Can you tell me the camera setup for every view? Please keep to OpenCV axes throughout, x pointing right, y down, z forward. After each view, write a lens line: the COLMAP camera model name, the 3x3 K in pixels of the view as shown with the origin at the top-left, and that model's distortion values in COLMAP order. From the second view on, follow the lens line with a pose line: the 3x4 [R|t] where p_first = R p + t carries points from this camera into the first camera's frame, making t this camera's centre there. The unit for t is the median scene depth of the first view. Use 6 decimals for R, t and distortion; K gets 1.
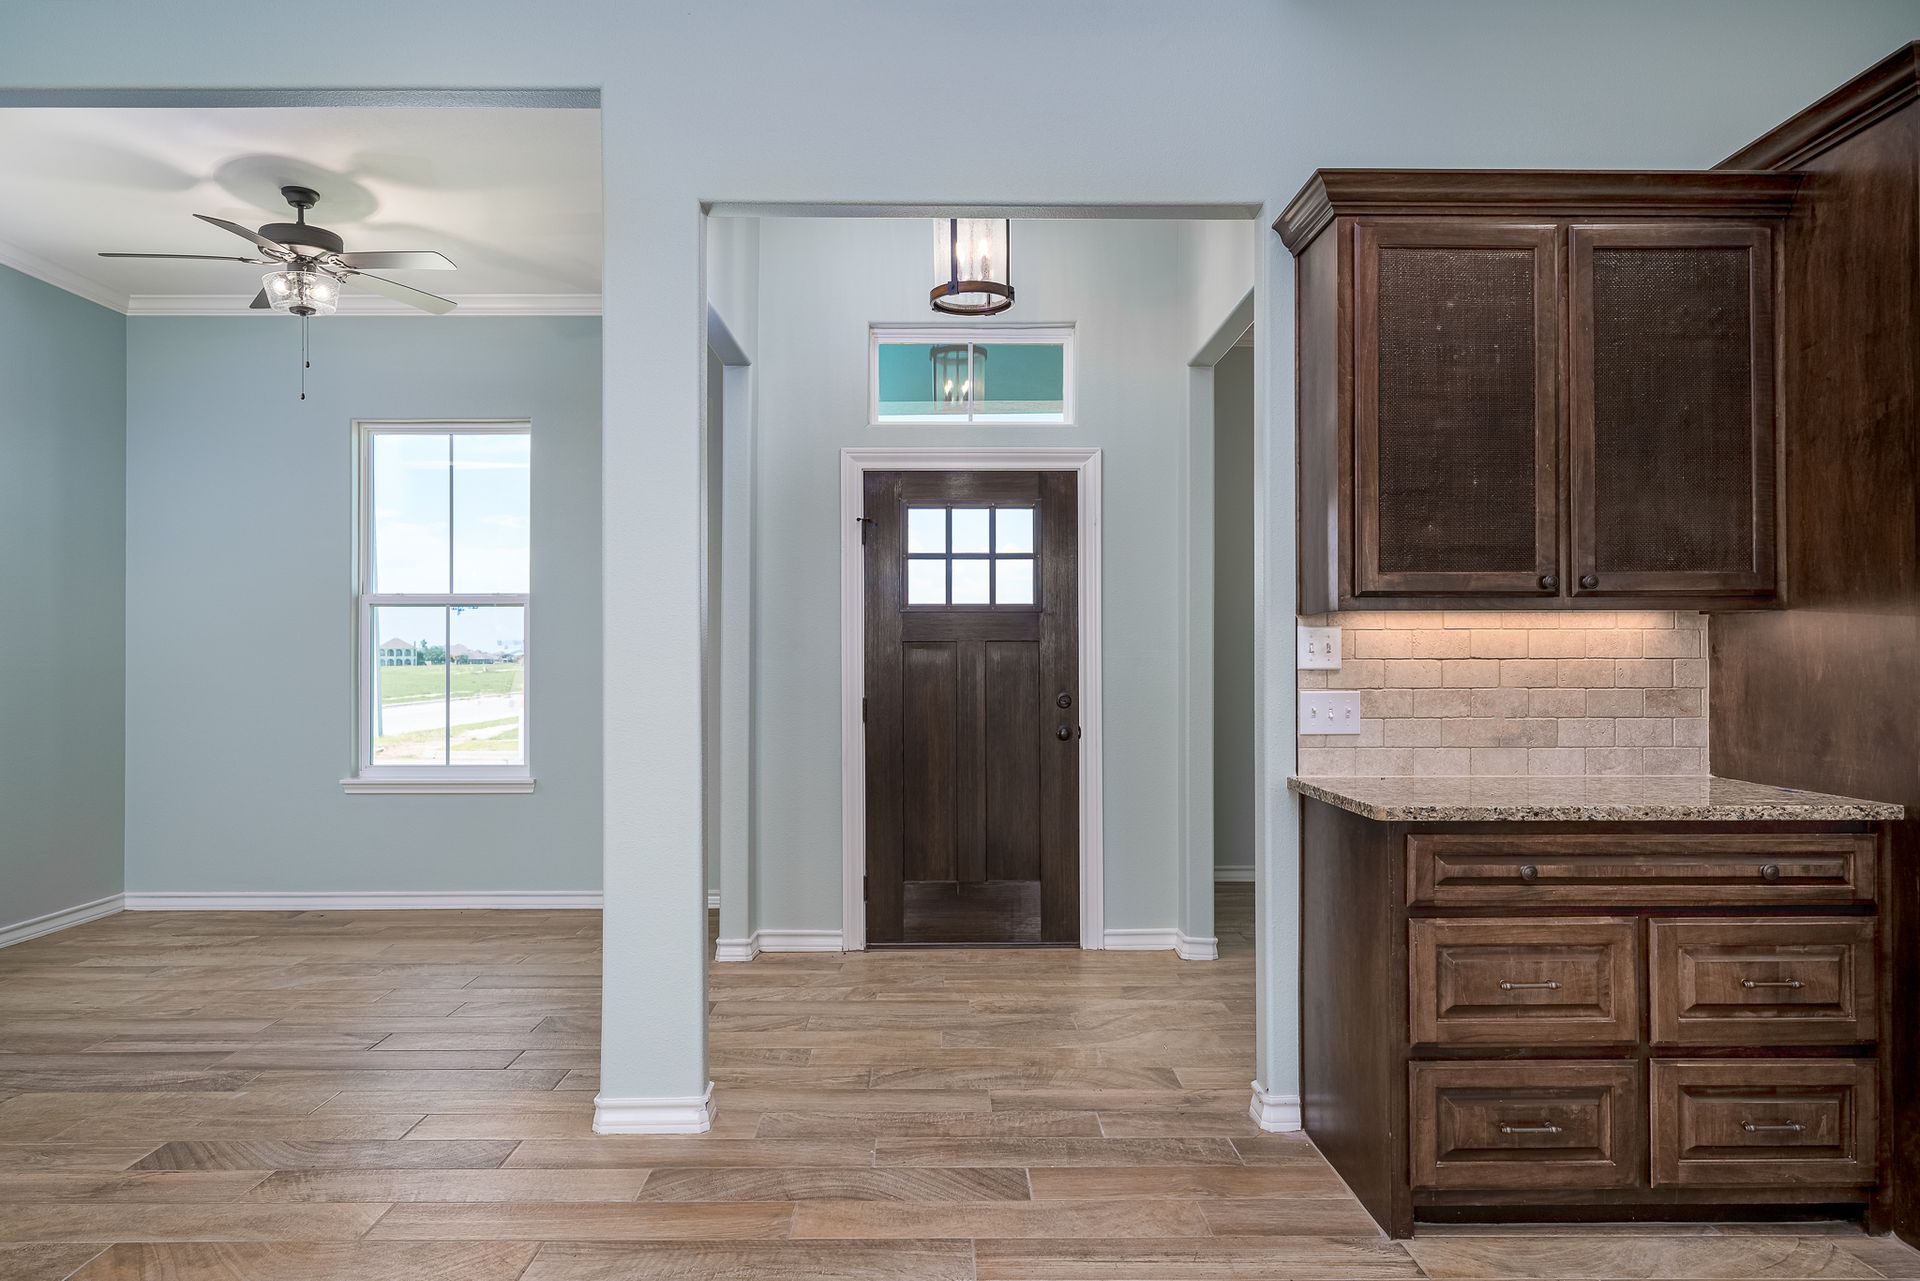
lens RADIAL K [[1205.8, 0, 954.8], [0, 1205.8, 653.9], [0, 0, 1]] dist [-0.002988, 0.004041]
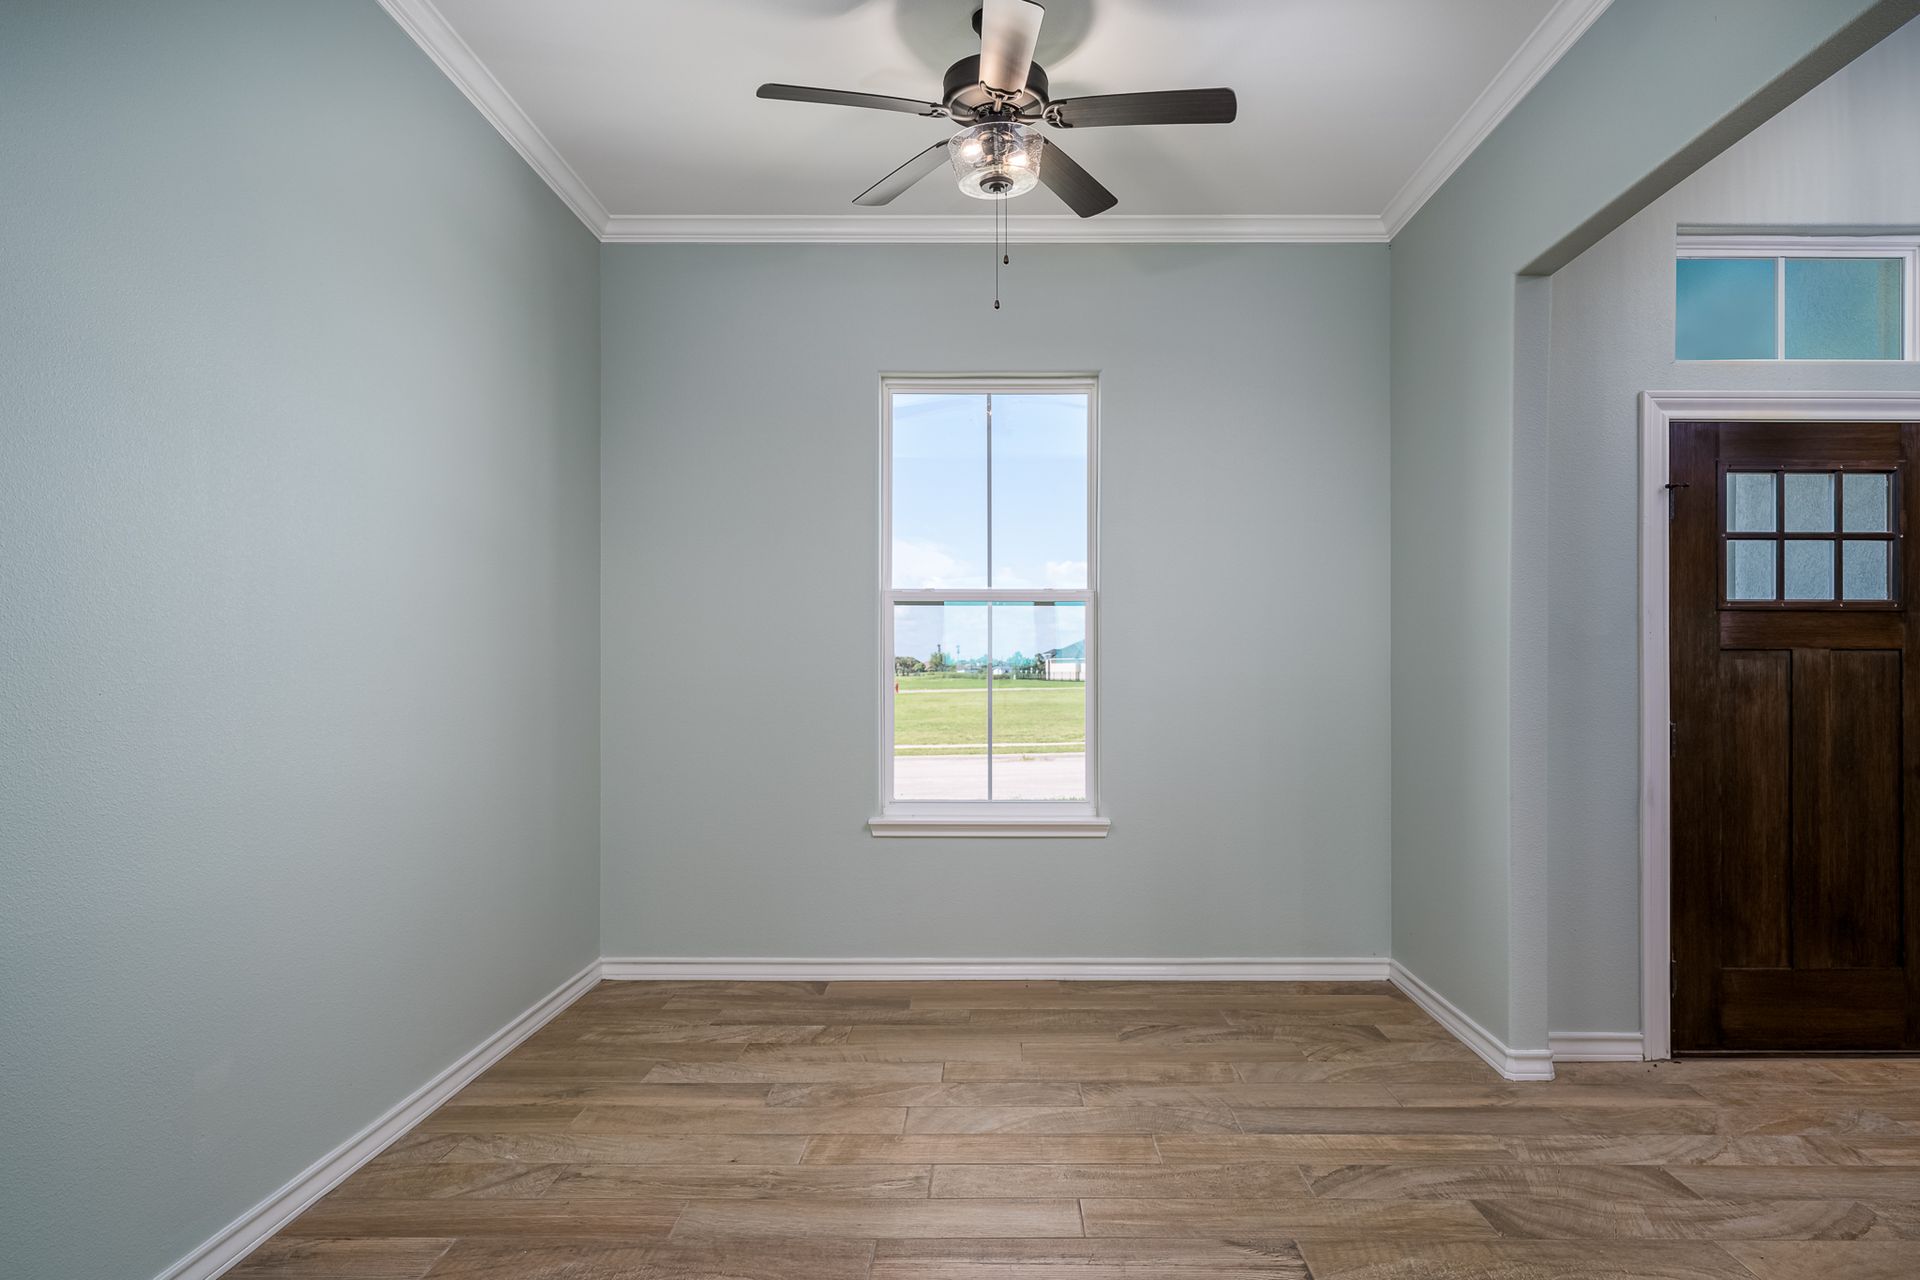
lens RADIAL K [[1070.6, 0, 971.7], [0, 1070.6, 670.7], [0, 0, 1]] dist [0.005008, -0.000287]
pose [[0.999986, 0.005077, -0.001496, -0.507918], [-0.005073, 0.999983, 0.002804, 0.003452], [0.001510, -0.002797, 0.999995, 0.328644]]
